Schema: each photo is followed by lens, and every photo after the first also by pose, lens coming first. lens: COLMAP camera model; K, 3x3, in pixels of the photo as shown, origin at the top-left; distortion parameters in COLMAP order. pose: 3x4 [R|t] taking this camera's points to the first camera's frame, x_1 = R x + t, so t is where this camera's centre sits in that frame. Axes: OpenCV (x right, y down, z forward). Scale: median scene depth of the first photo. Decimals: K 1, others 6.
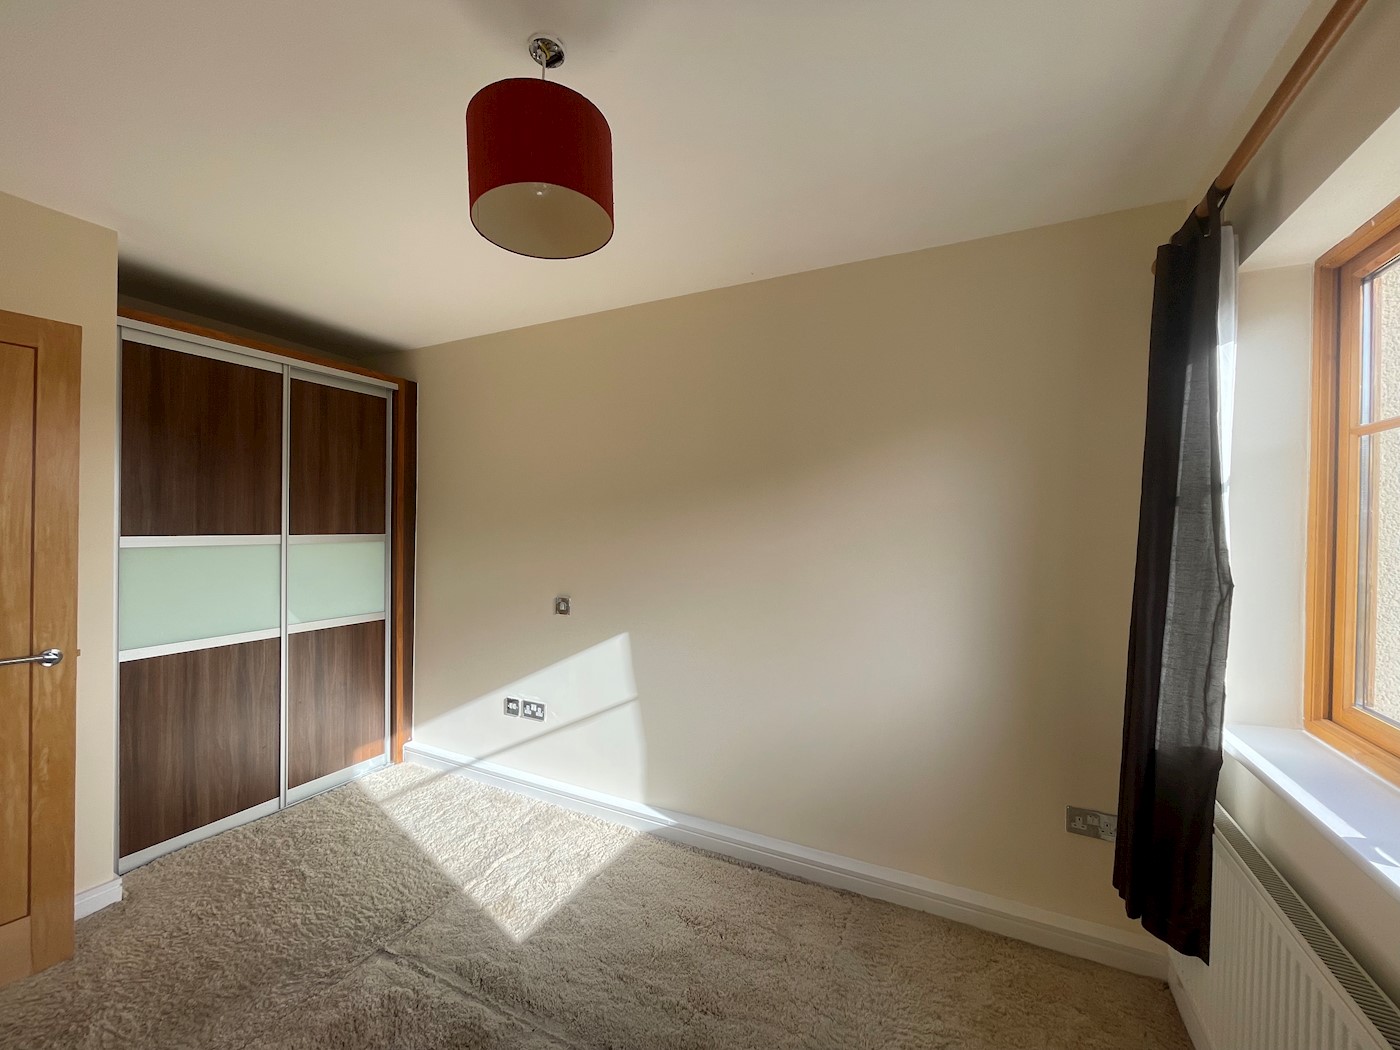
lens RADIAL K [[565.3, 0, 697.8], [0, 565.3, 522.3], [0, 0, 1]] dist [0.001320, 0.000696]
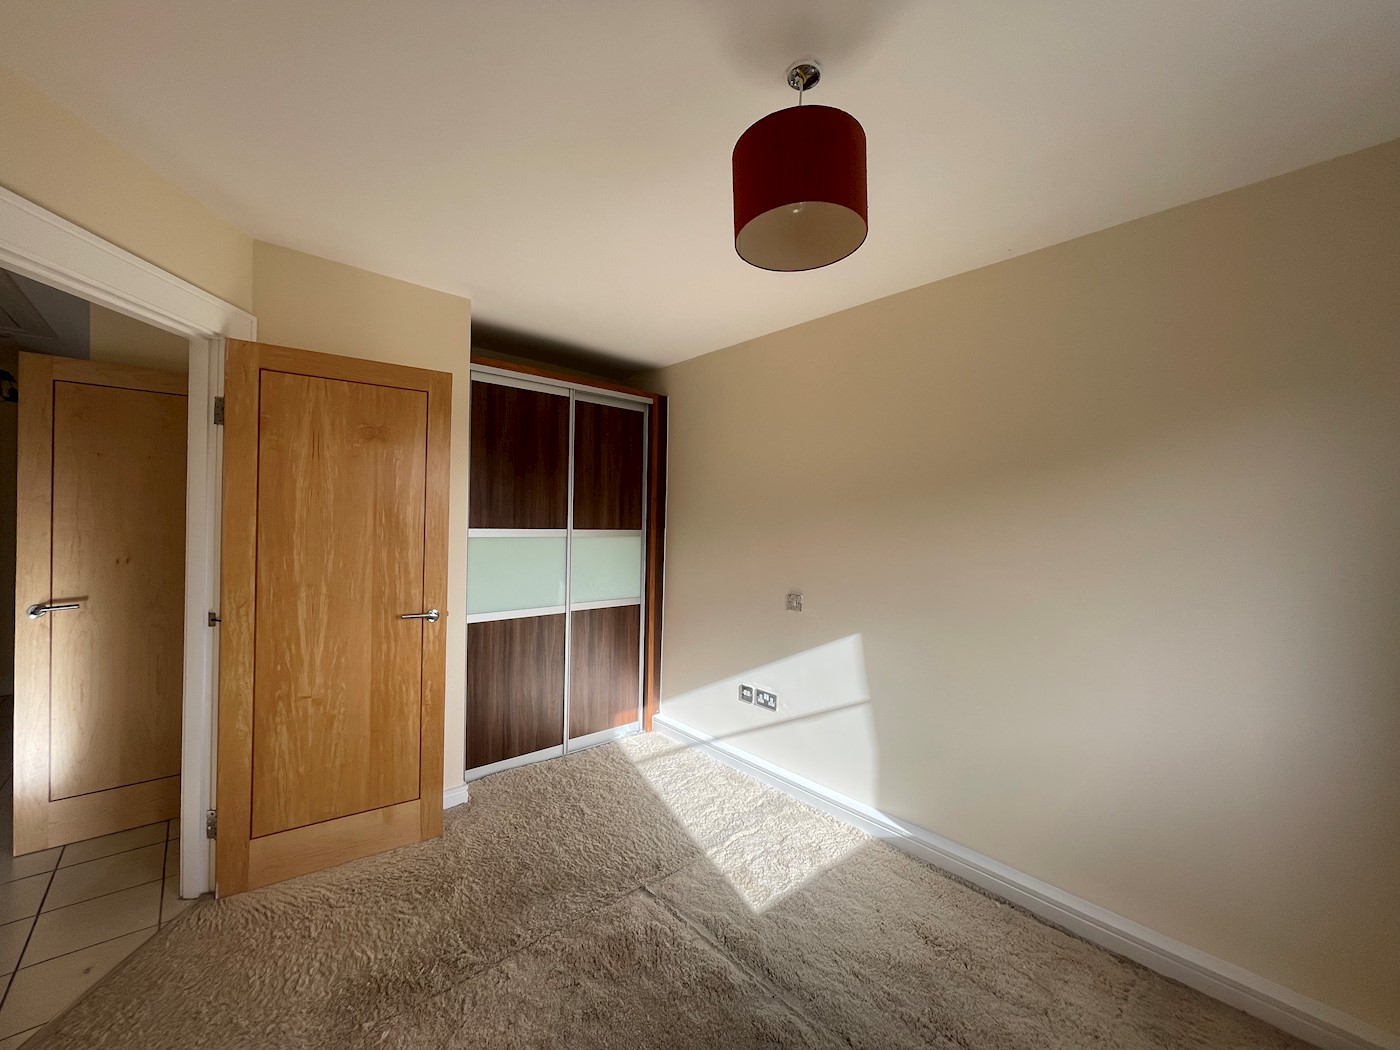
lens RADIAL K [[565.3, 0, 699.4], [0, 565.3, 523.0], [0, 0, 1]] dist [0.001320, 0.000696]
pose [[0.927157, 0.009464, -0.374553, -0.020283], [-0.009054, 0.999955, 0.002855, 0.002772], [0.374563, 0.000744, 0.927201, -0.027376]]
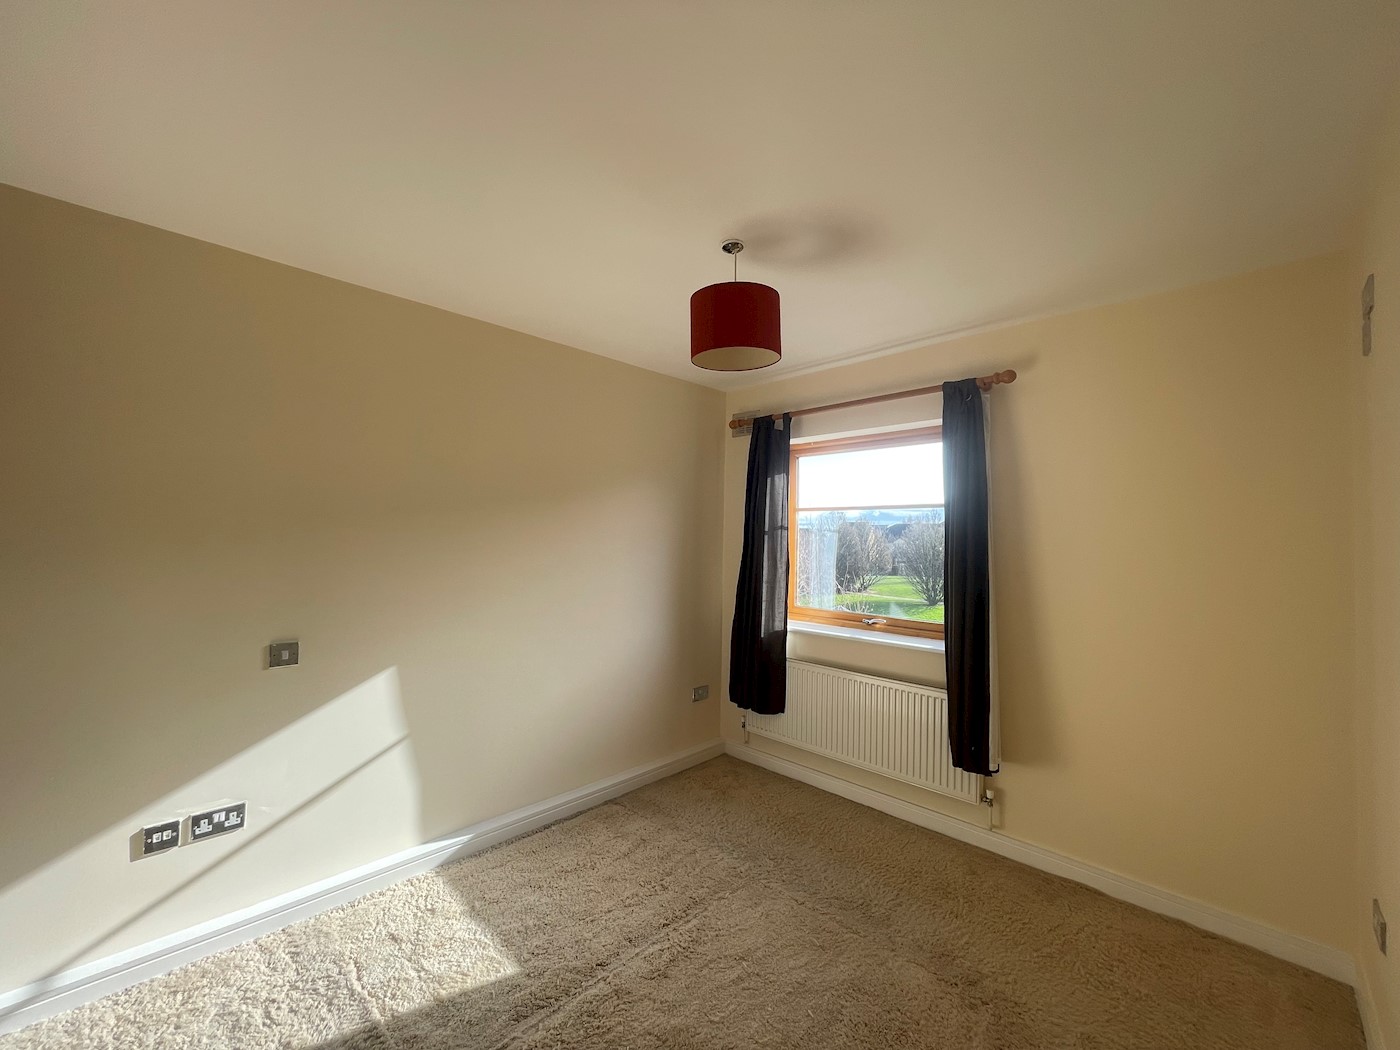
lens RADIAL K [[565.3, 0, 702.3], [0, 565.3, 527.2], [0, 0, 1]] dist [0.001320, 0.000696]
pose [[0.306862, 0.010754, 0.951693, -1.014925], [-0.025035, 0.999681, -0.003224, -0.035232], [-0.951425, -0.022836, 0.307033, 0.351581]]
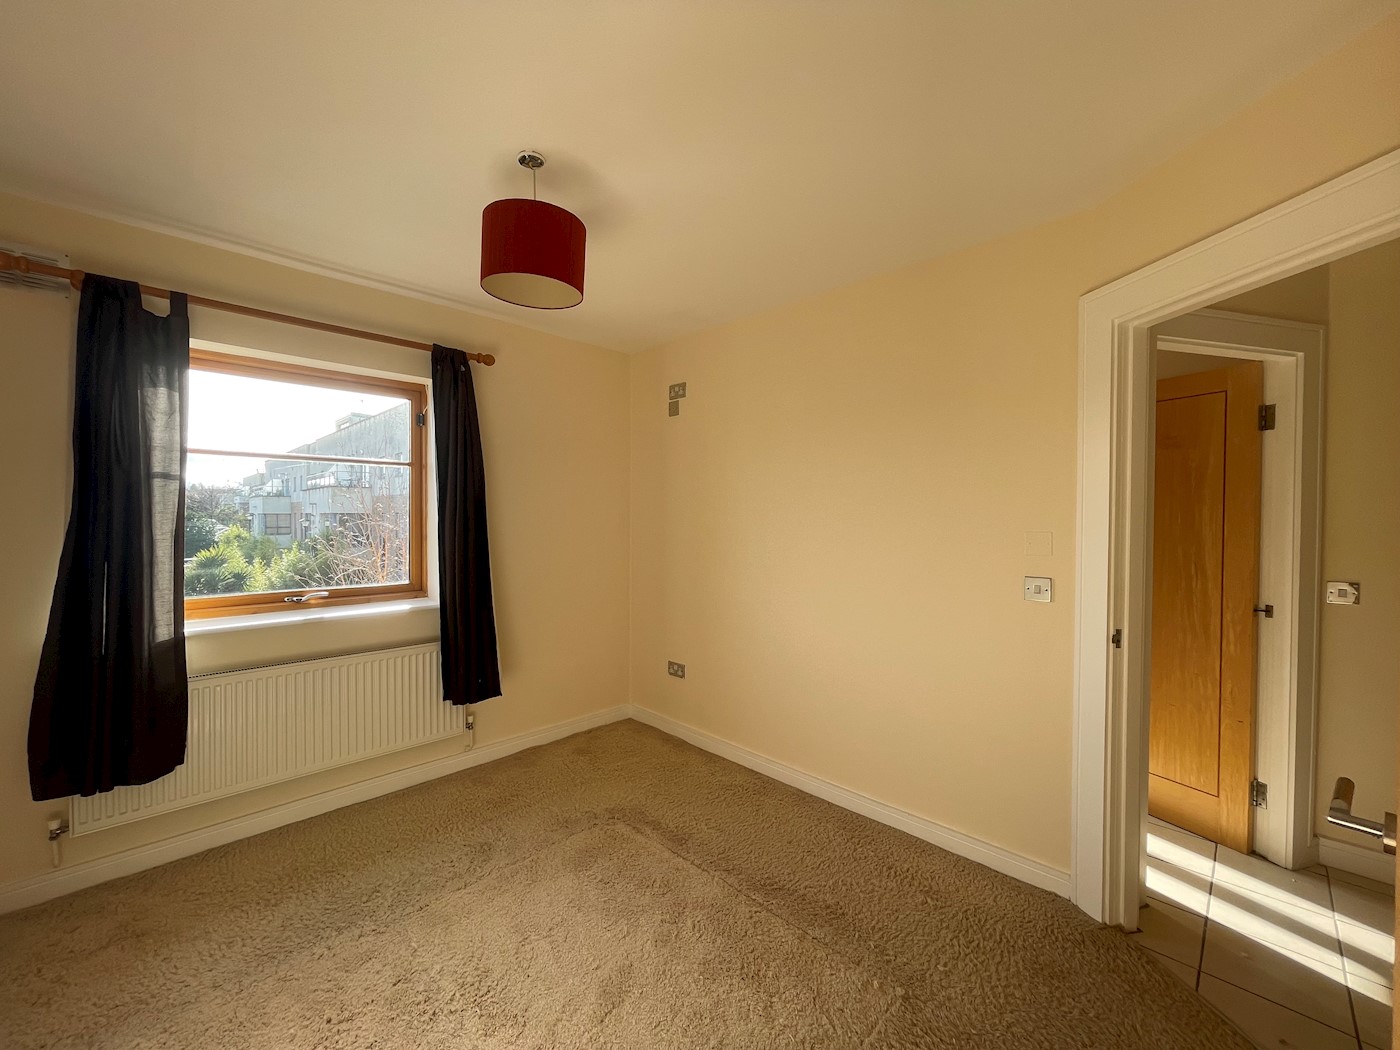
lens RADIAL K [[565.3, 0, 696.7], [0, 565.3, 533.6], [0, 0, 1]] dist [0.001320, 0.000696]
pose [[-0.947657, -0.031064, 0.317774, -0.633971], [-0.025131, 0.999425, 0.022755, 0.009430], [-0.318298, 0.013578, -0.947893, 1.266652]]
